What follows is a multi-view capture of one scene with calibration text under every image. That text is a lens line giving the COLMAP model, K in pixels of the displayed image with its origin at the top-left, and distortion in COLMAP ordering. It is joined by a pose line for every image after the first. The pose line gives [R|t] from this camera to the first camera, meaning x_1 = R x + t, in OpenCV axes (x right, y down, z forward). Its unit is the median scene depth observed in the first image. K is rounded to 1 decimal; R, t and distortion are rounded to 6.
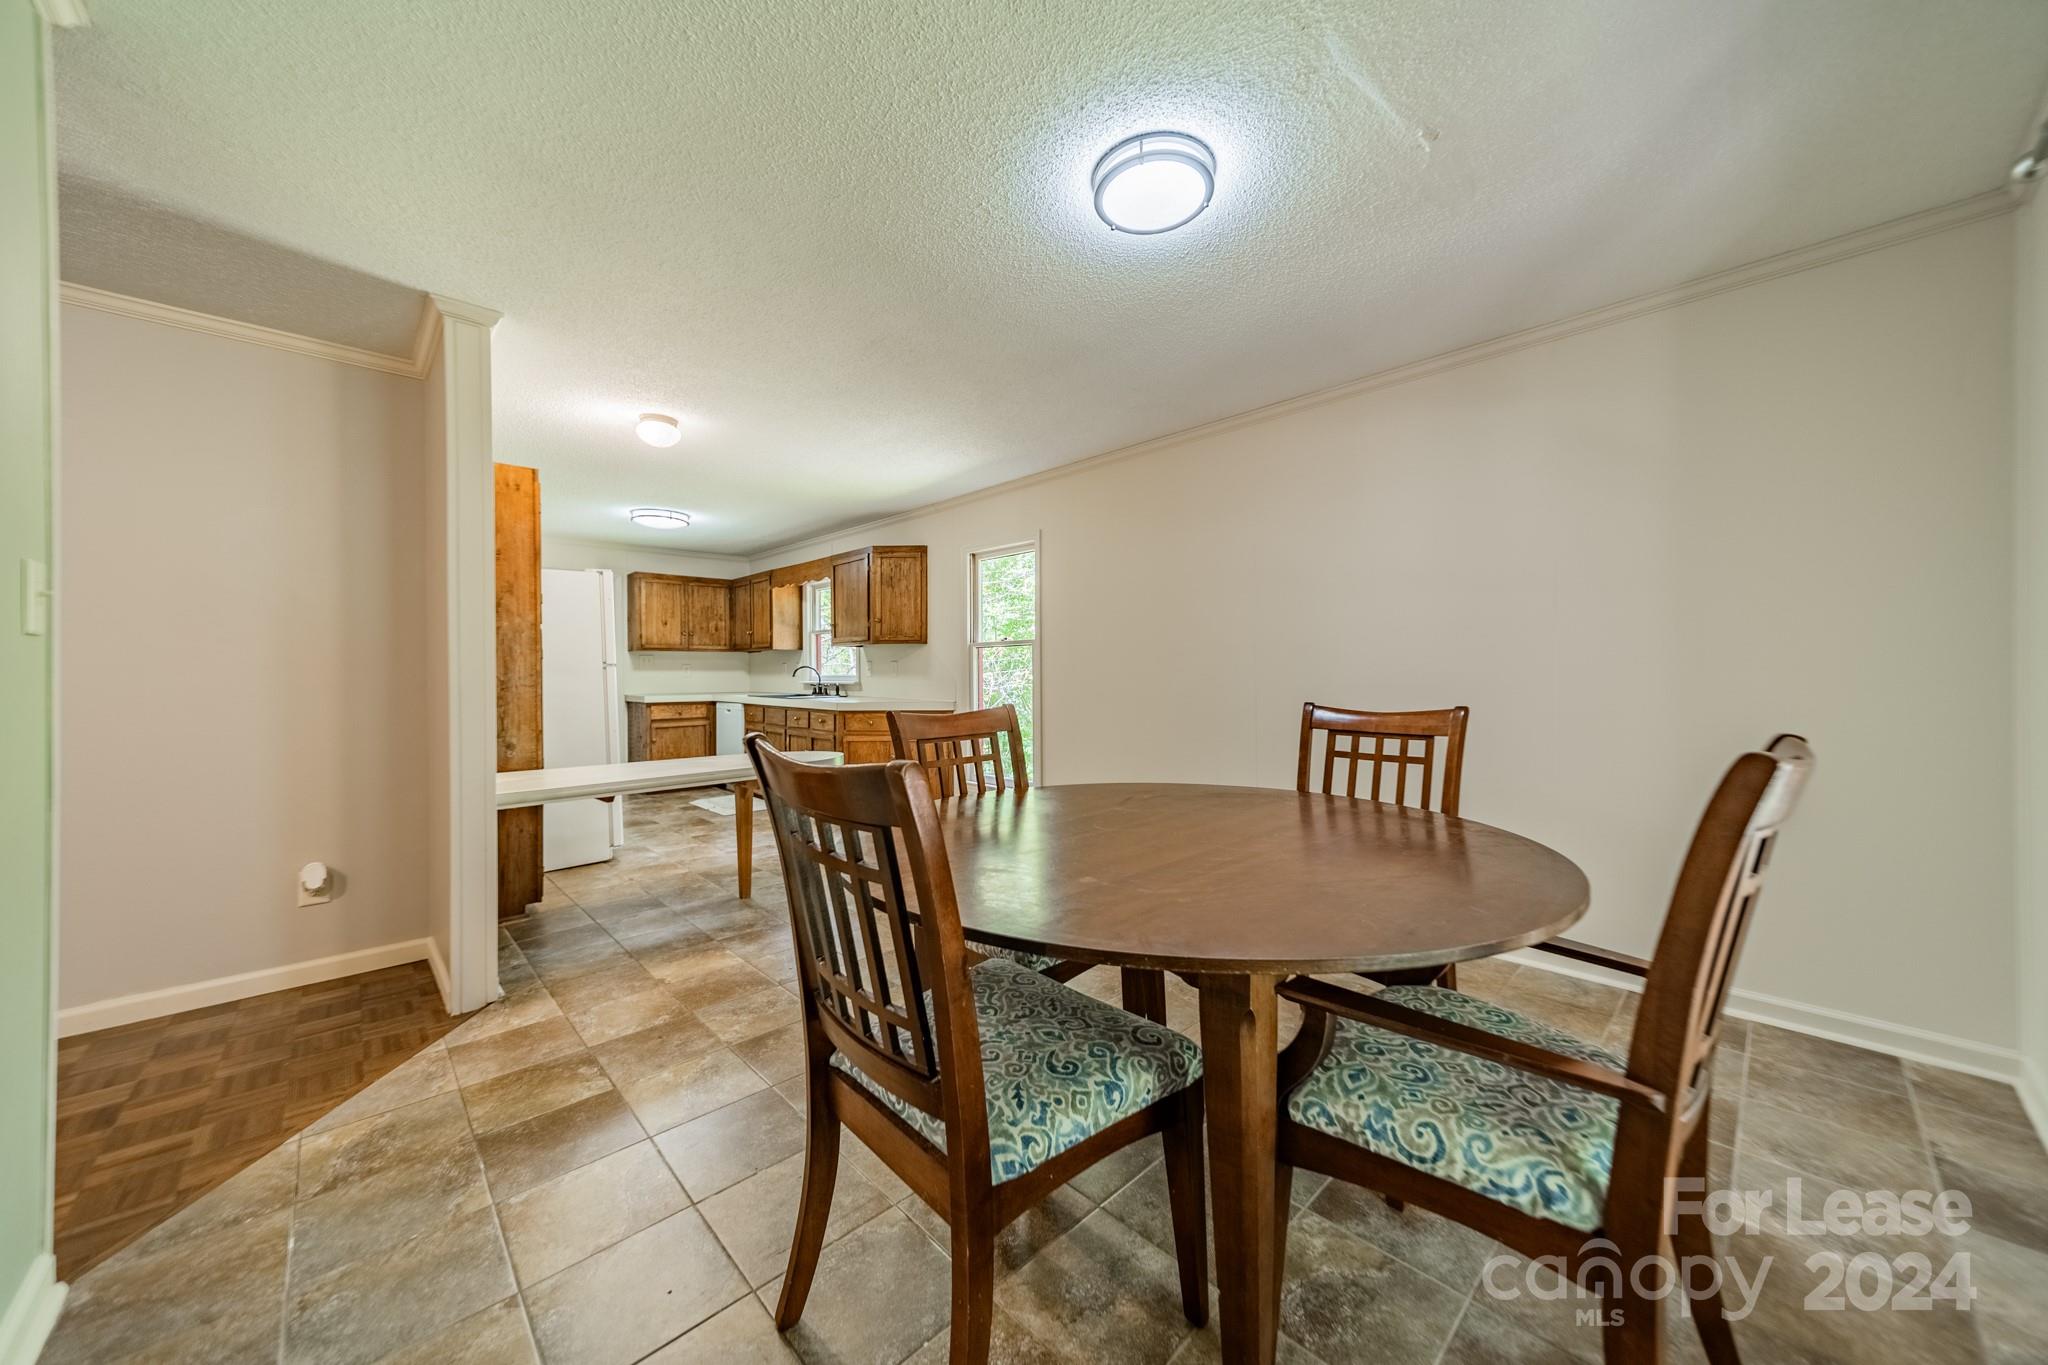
lens RADIAL K [[723.2, 0, 1036.0], [0, 723.2, 686.3], [0, 0, 1]] dist [0.008779, -0.000181]
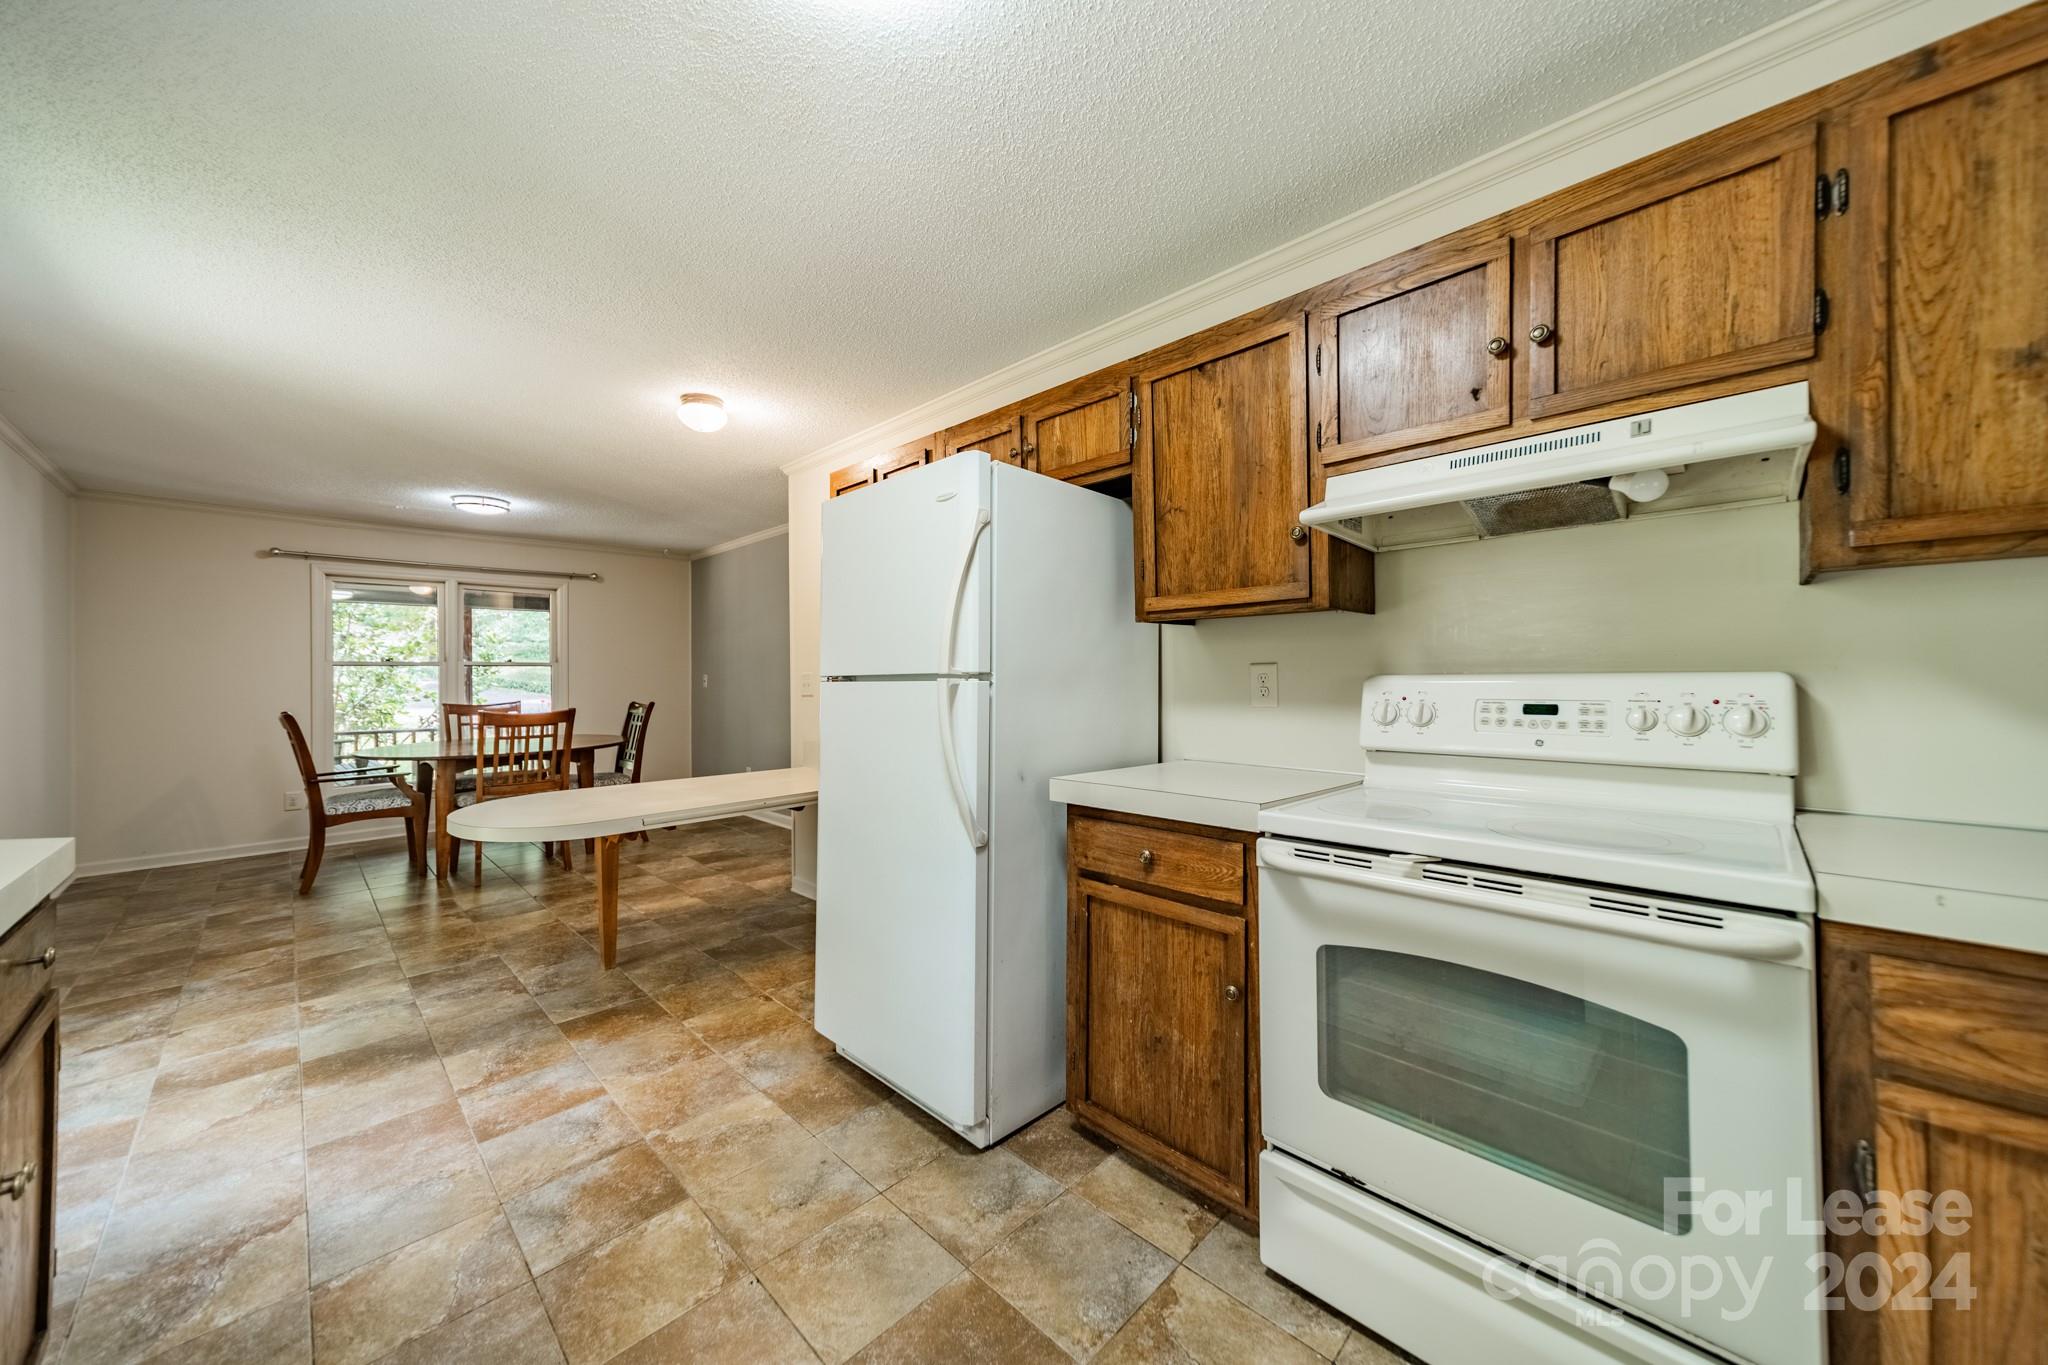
lens RADIAL K [[723.2, 0, 1028.4], [0, 723.2, 675.1], [0, 0, 1]] dist [0.008779, -0.000181]
pose [[-0.999553, 0.015264, -0.025689, -0.464139], [0.014833, 0.999748, 0.016876, -0.025659], [0.025941, 0.016488, -0.999528, 0.986998]]
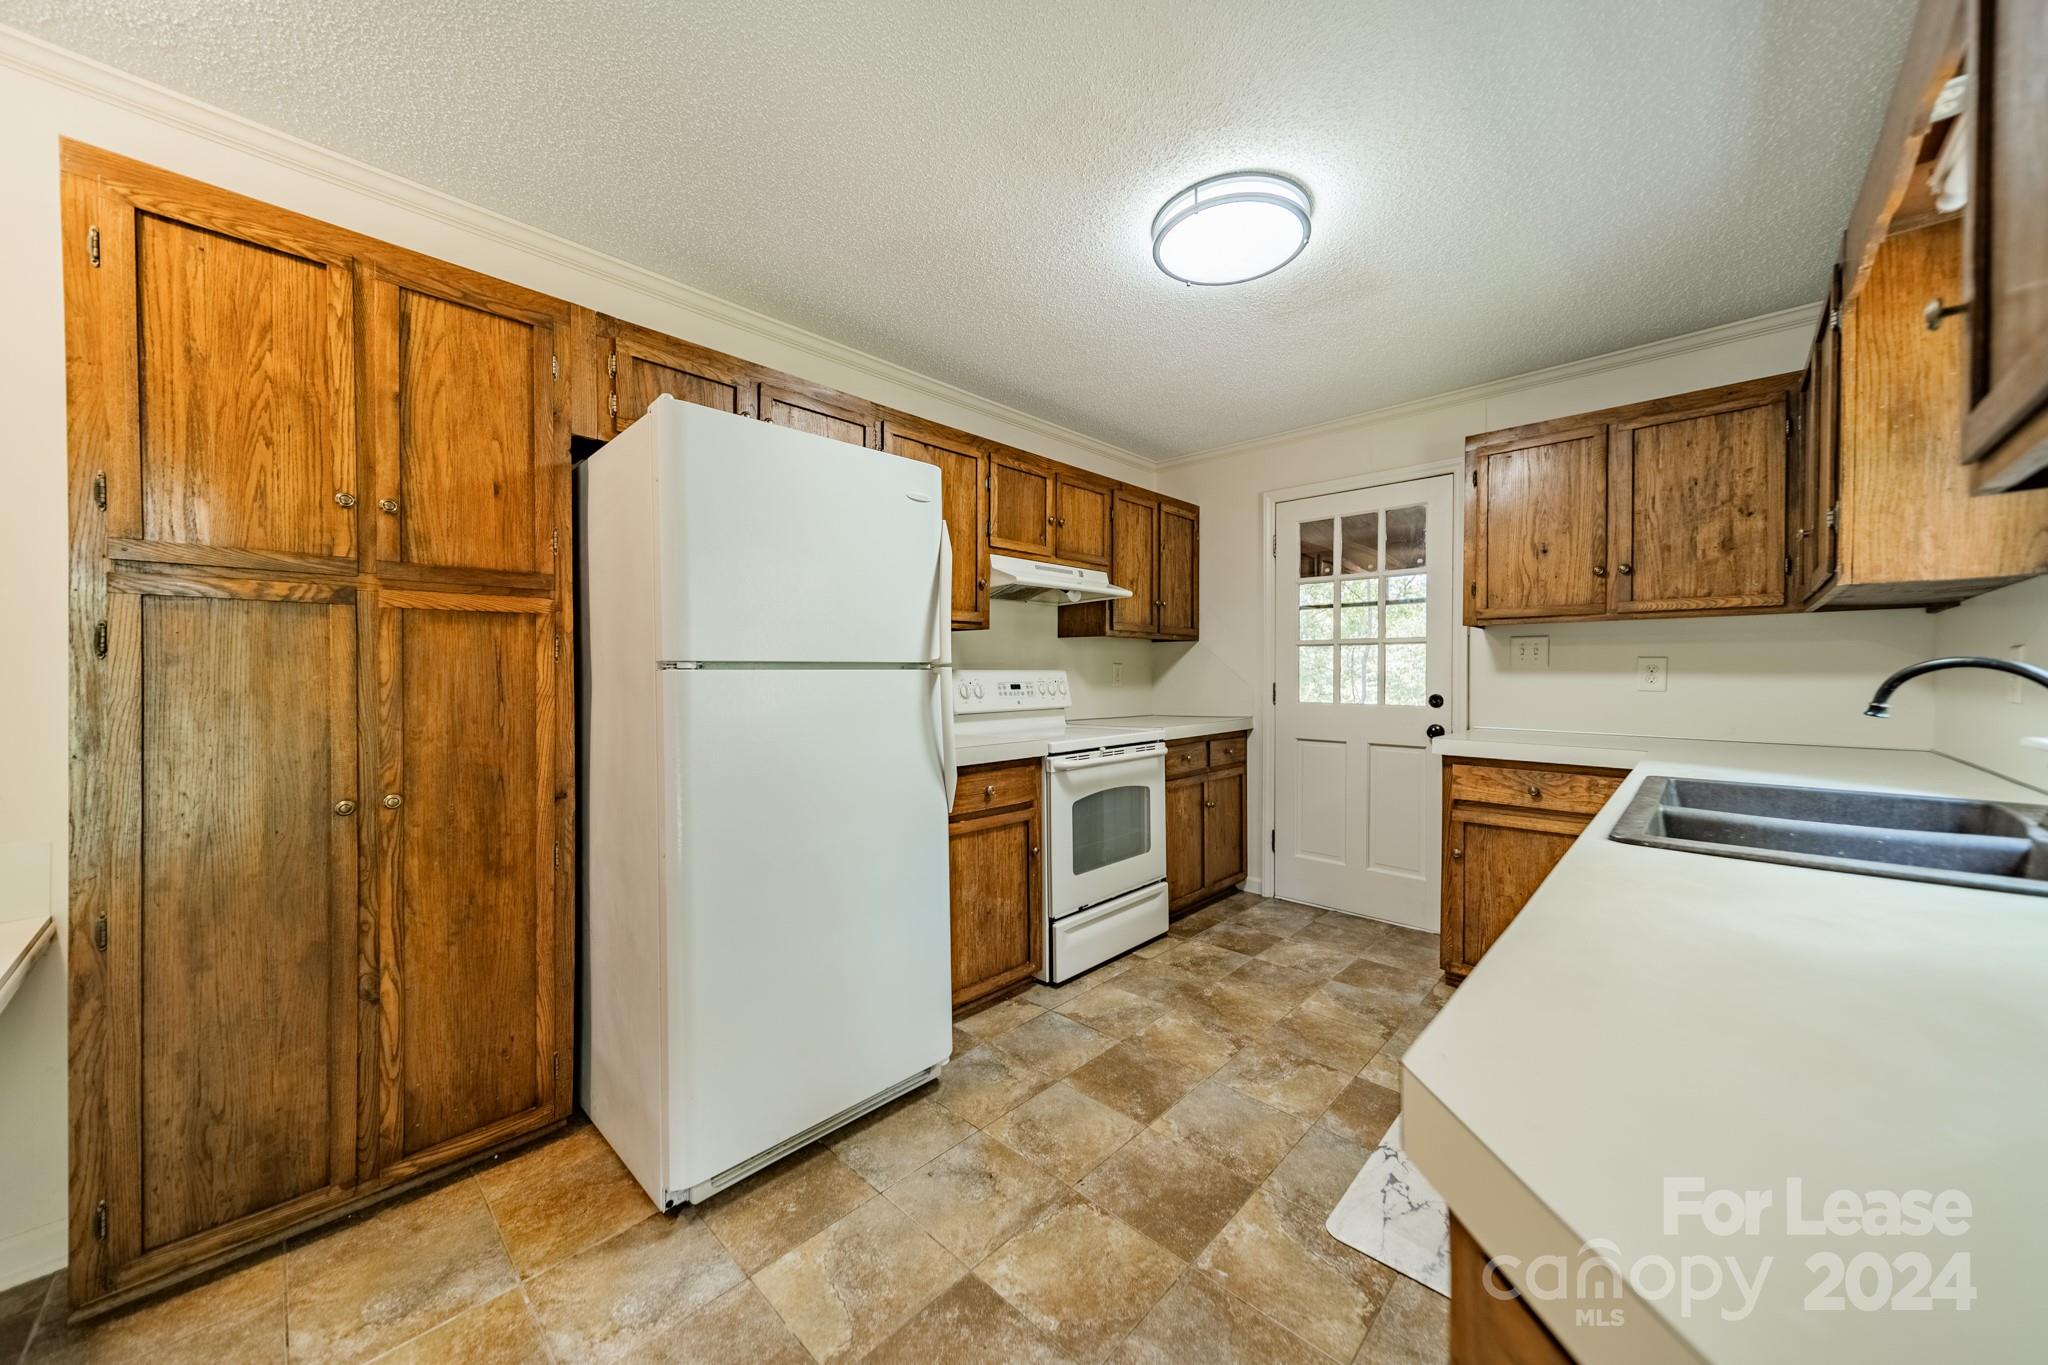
lens RADIAL K [[723.2, 0, 1033.4], [0, 723.2, 678.8], [0, 0, 1]] dist [0.008779, -0.000181]
pose [[0.044399, 0.015150, -0.998899, -0.146869], [-0.018650, 0.999723, 0.014333, -0.020629], [0.998840, 0.017993, 0.044669, 0.747136]]
